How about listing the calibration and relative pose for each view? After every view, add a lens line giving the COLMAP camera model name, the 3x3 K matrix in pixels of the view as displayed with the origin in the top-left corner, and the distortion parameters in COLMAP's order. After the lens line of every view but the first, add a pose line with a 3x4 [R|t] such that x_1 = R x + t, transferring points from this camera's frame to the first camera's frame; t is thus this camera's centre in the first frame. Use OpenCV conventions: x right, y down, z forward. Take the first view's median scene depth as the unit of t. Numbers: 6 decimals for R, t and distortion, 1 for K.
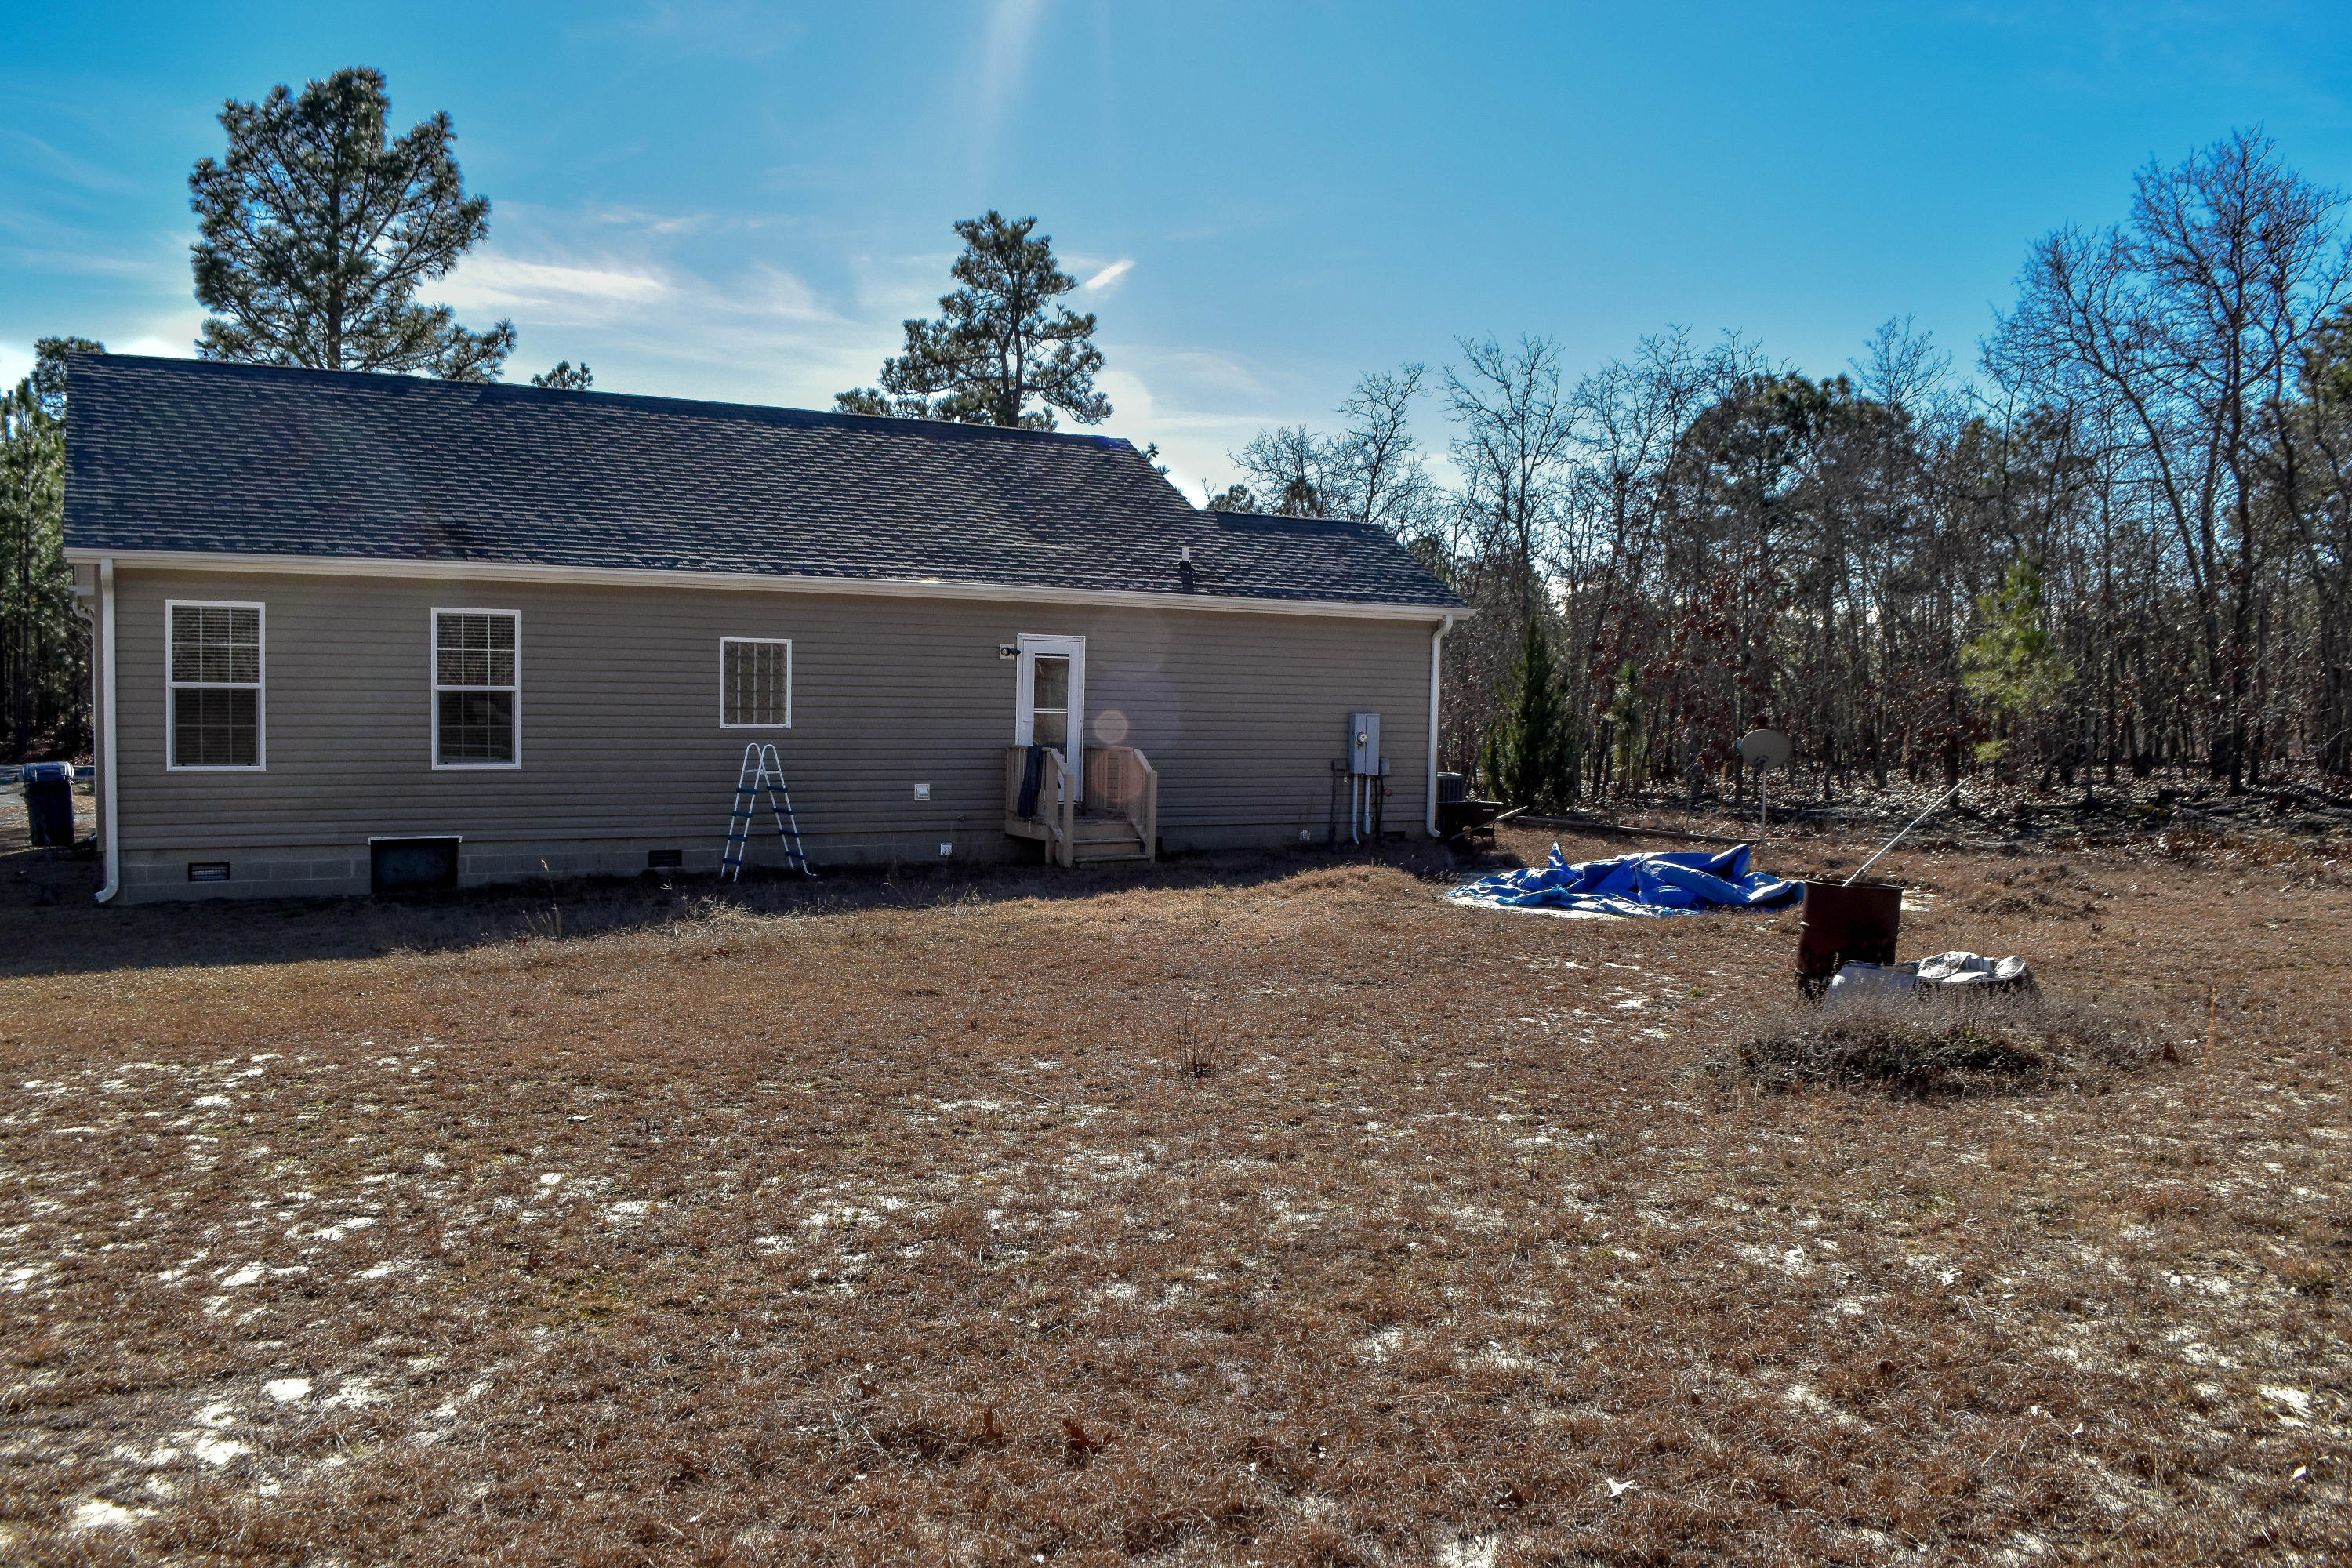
lens RADIAL K [[1947.2, 0, 1176.0], [0, 1947.2, 784.0], [0, 0, 1]] dist [-0.111712, -0.000813]
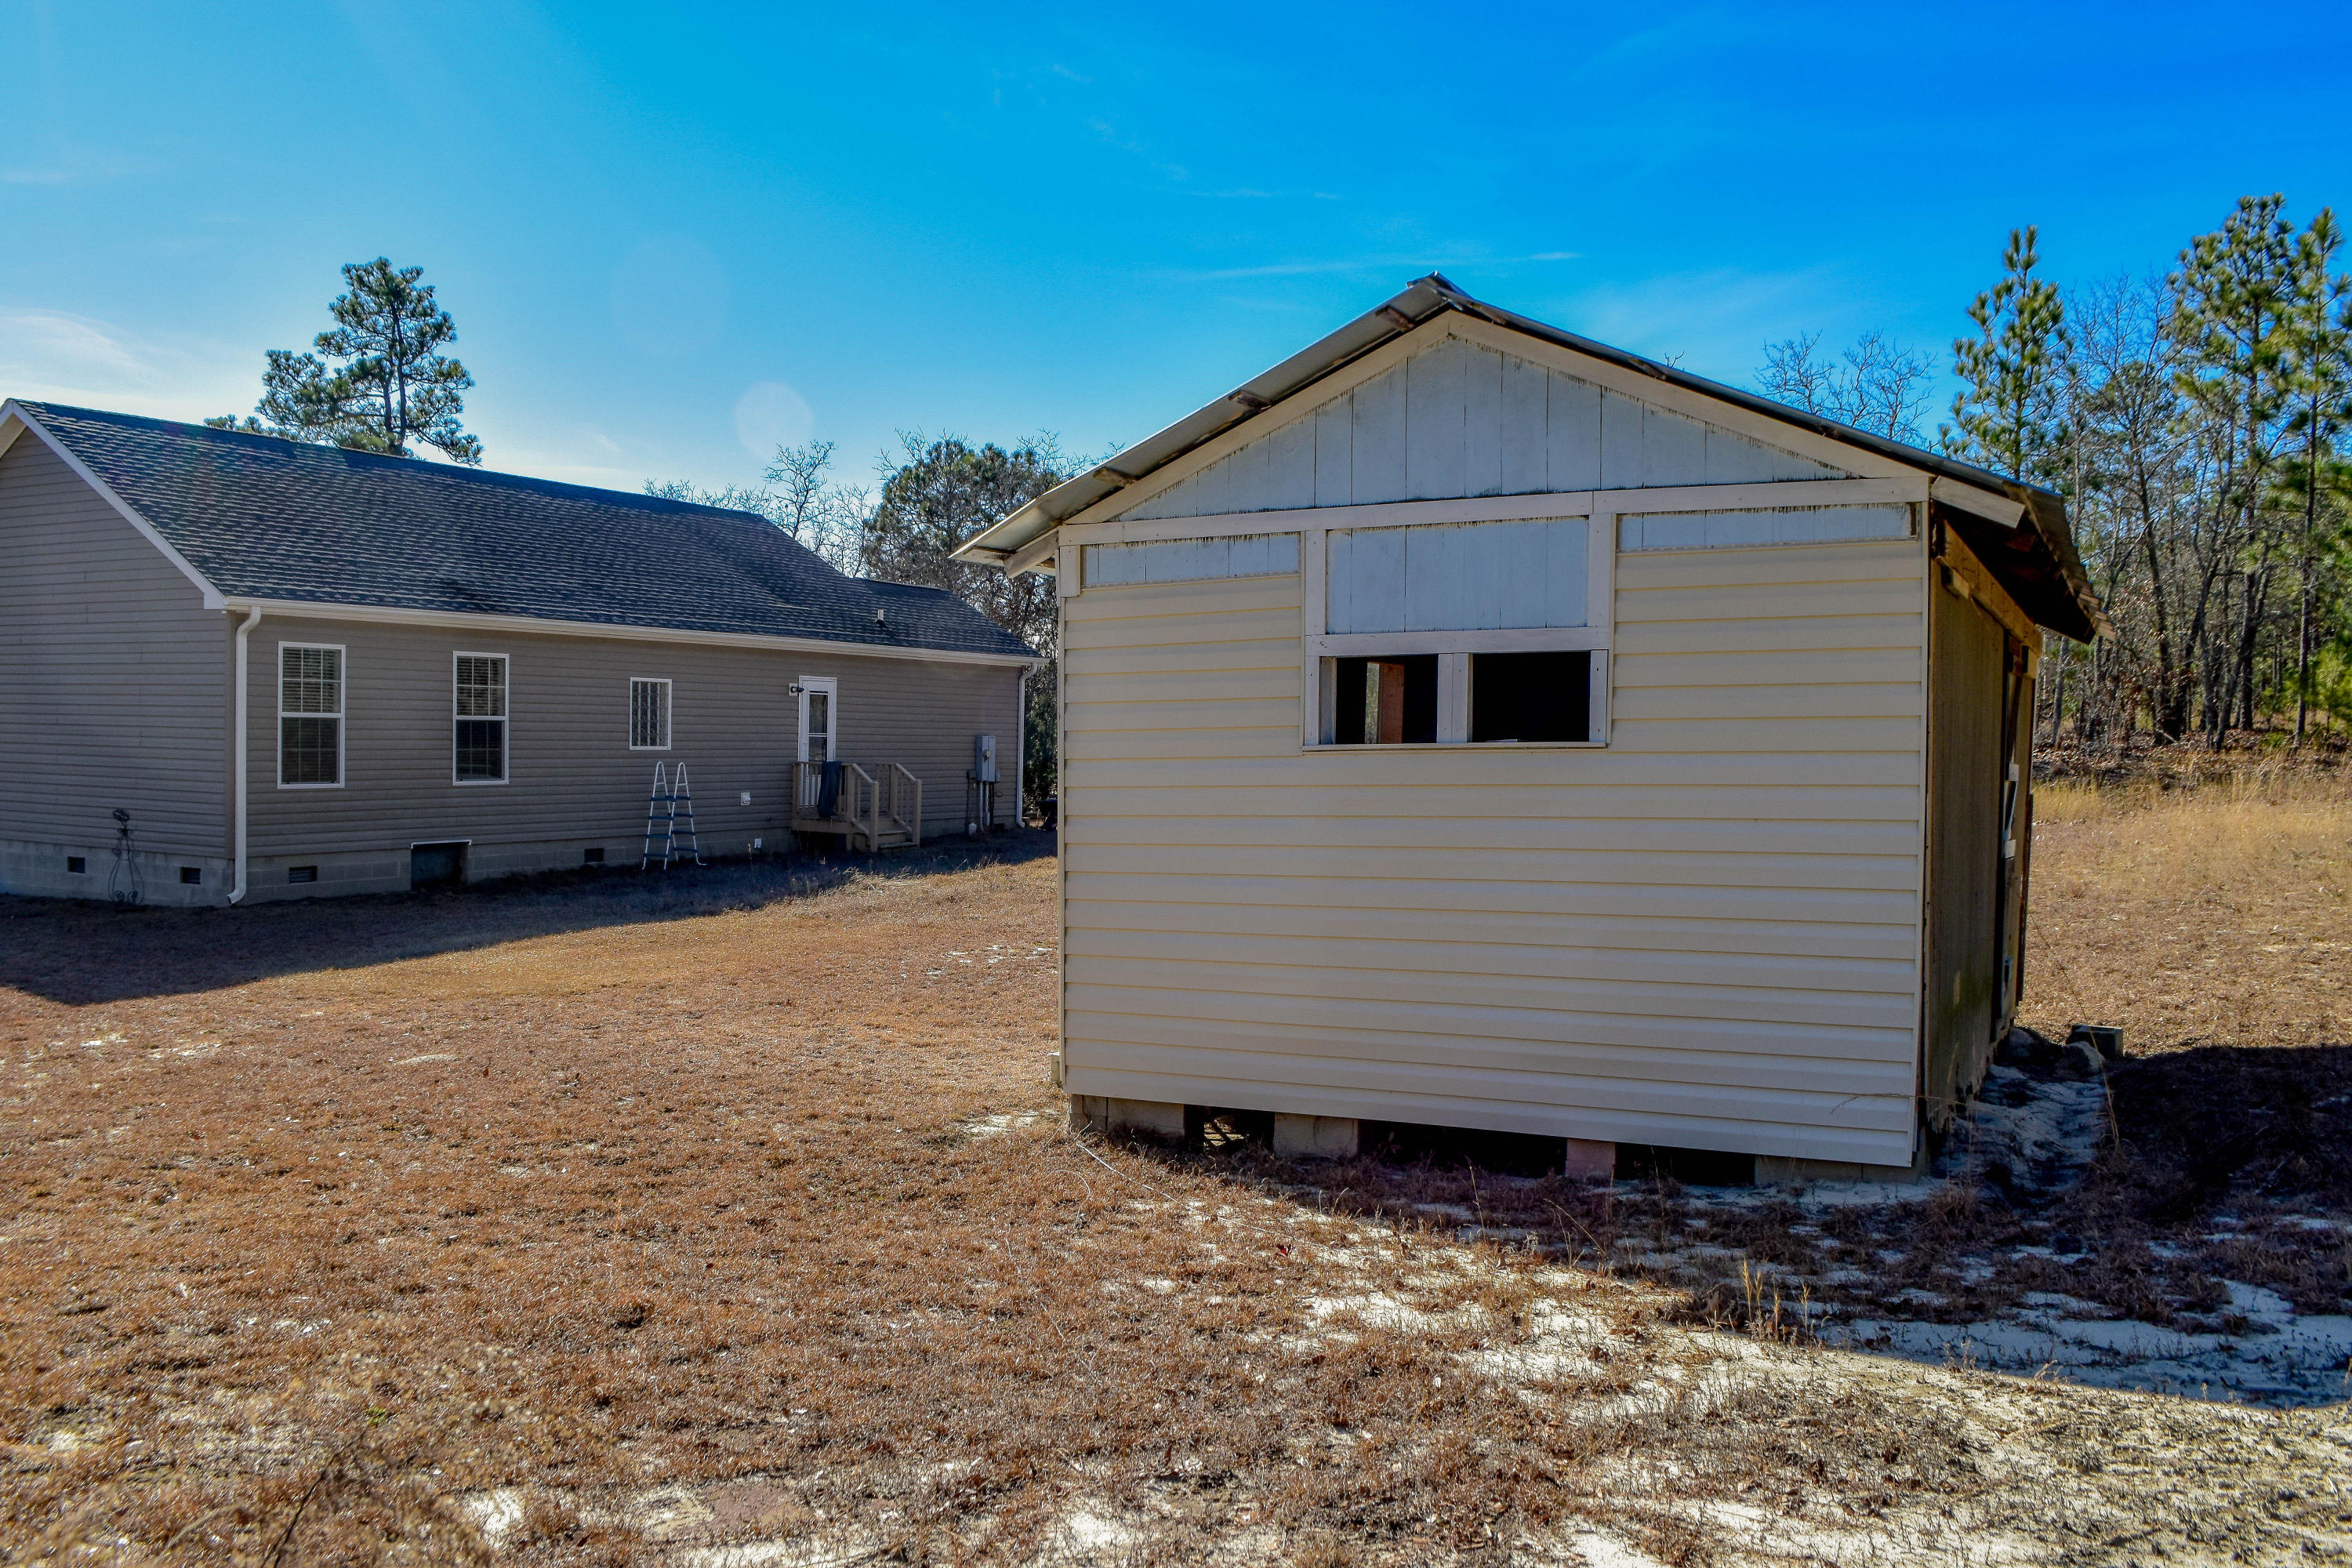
lens RADIAL K [[1947.2, 0, 1176.0], [0, 1947.2, 784.0], [0, 0, 1]] dist [-0.111712, -0.000813]
pose [[0.854521, -0.013240, 0.519248, -0.536430], [0.016184, 0.999868, -0.001139, 0.000369], [-0.519165, 0.009377, 0.854623, -0.231856]]
